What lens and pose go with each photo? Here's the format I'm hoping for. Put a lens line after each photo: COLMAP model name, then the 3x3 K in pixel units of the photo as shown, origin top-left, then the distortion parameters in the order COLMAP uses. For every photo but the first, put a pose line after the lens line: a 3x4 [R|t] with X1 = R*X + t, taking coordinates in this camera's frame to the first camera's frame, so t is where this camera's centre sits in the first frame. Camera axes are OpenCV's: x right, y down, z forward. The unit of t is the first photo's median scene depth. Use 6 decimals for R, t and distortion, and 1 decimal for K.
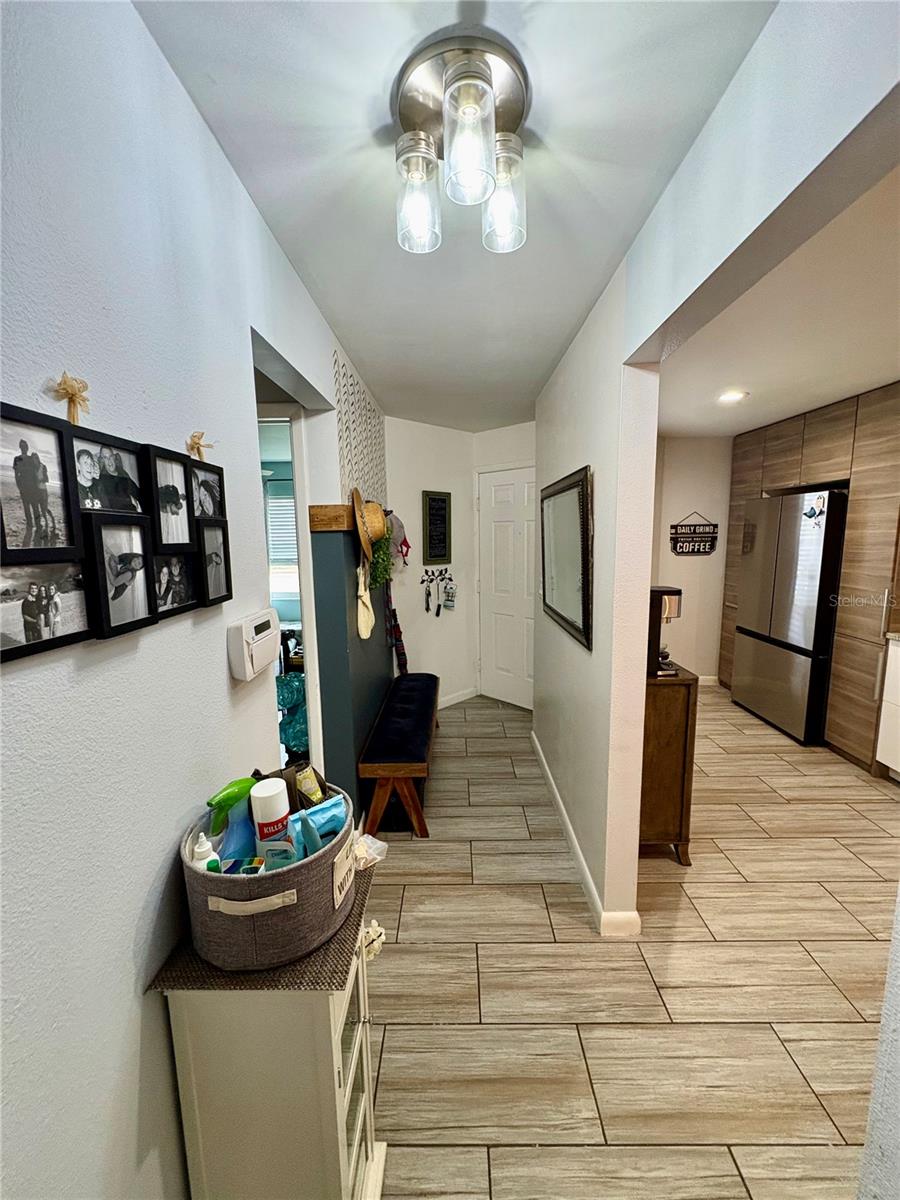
lens RADIAL K [[479.4, 0, 449.3], [0, 479.4, 601.5], [0, 0, 1]] dist [-0.000103, 0.000607]
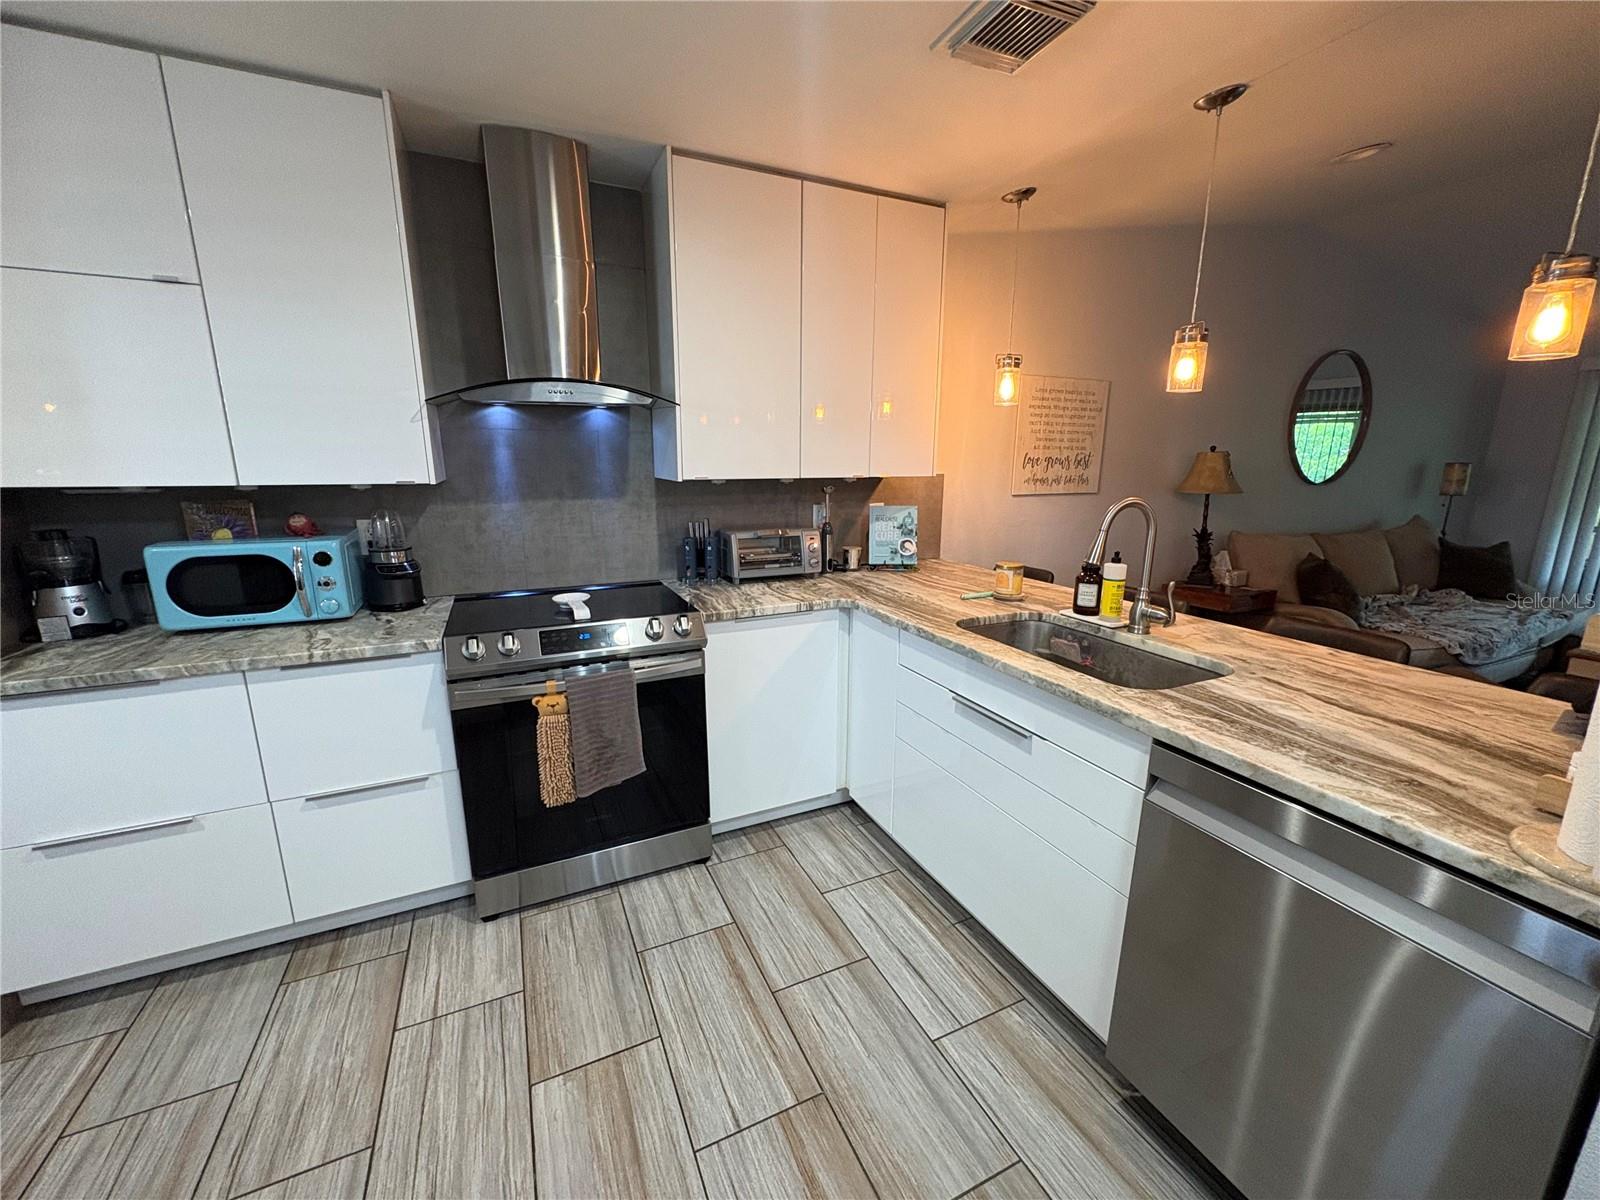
lens RADIAL K [[639.2, 0, 800.5], [0, 639.2, 600.8], [0, 0, 1]] dist [-0.000103, 0.000607]
pose [[-0.433322, -0.182328, 0.882603, 0.179040], [0.135981, 0.954883, 0.264021, -0.033200], [-0.890922, 0.234424, -0.388978, 0.505629]]
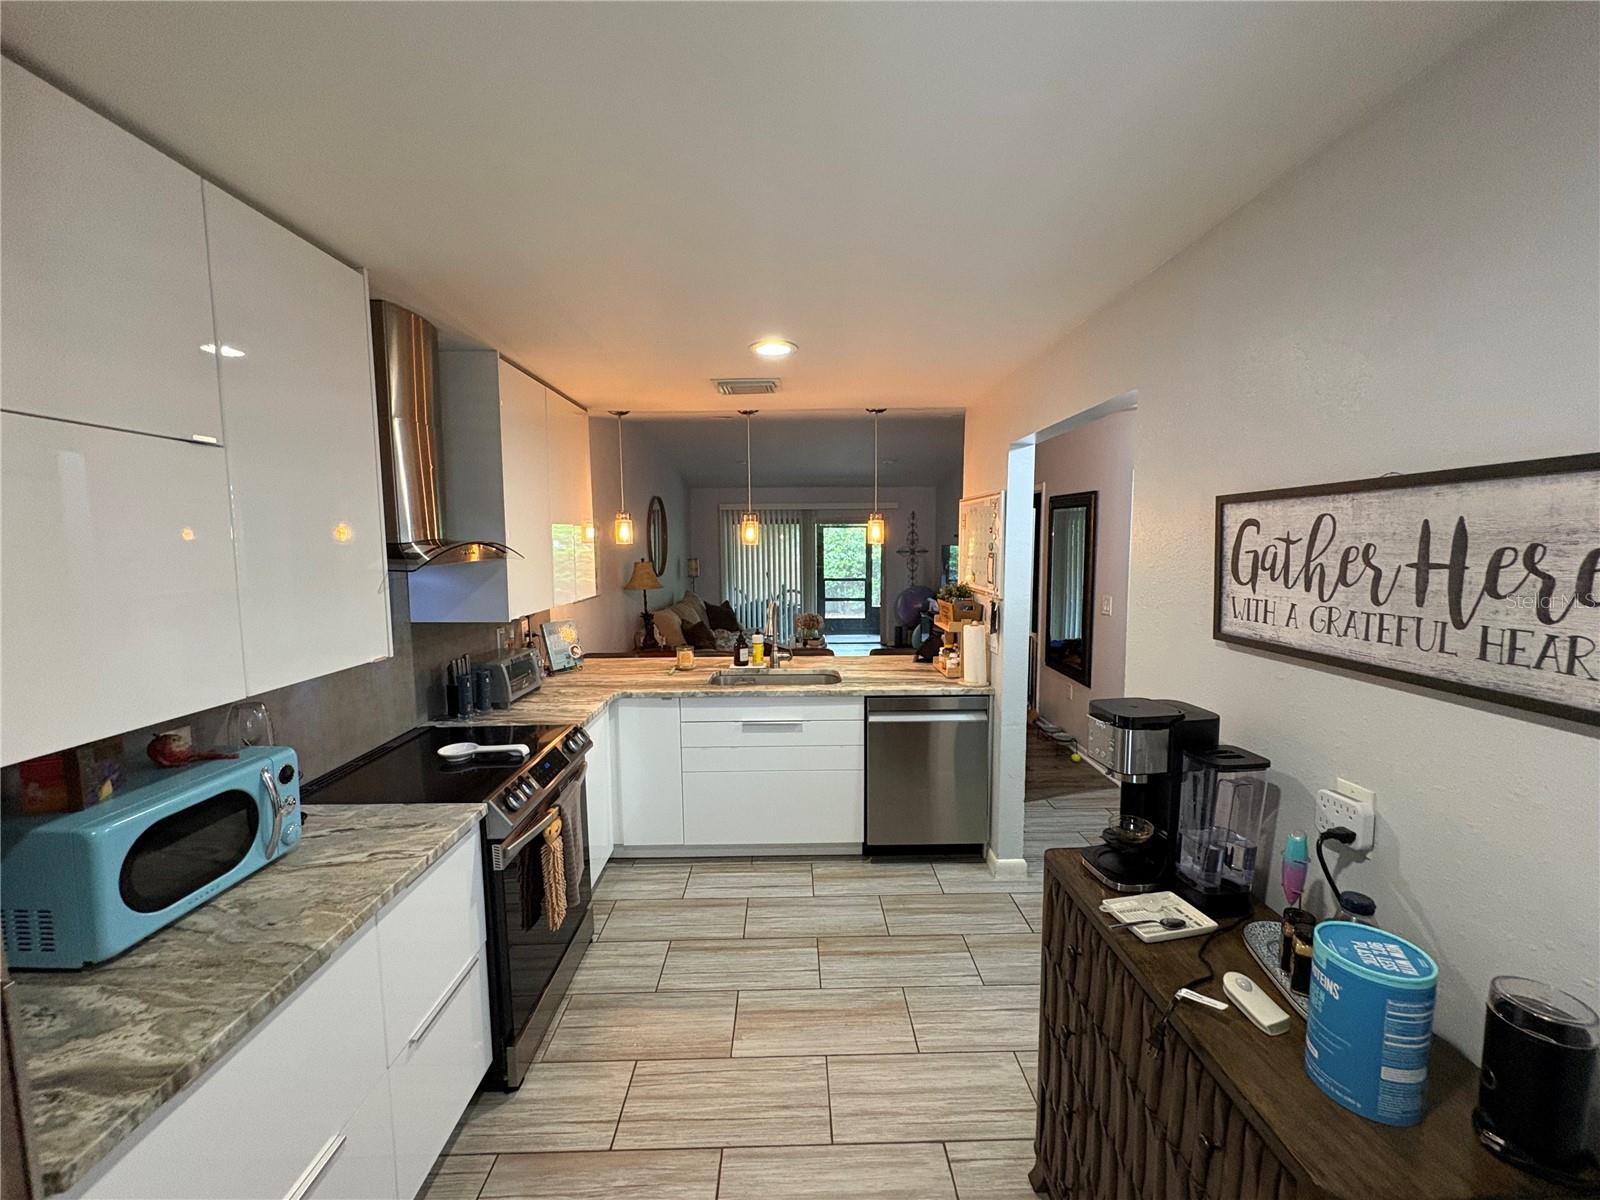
lens RADIAL K [[639.2, 0, 800.5], [0, 639.2, 600.8], [0, 0, 1]] dist [-0.000103, 0.000607]
pose [[-0.999293, 0.027186, -0.025963, 0.555351], [0.020105, 0.970080, 0.241953, -0.207625], [0.031764, 0.241260, -0.969941, 1.117300]]
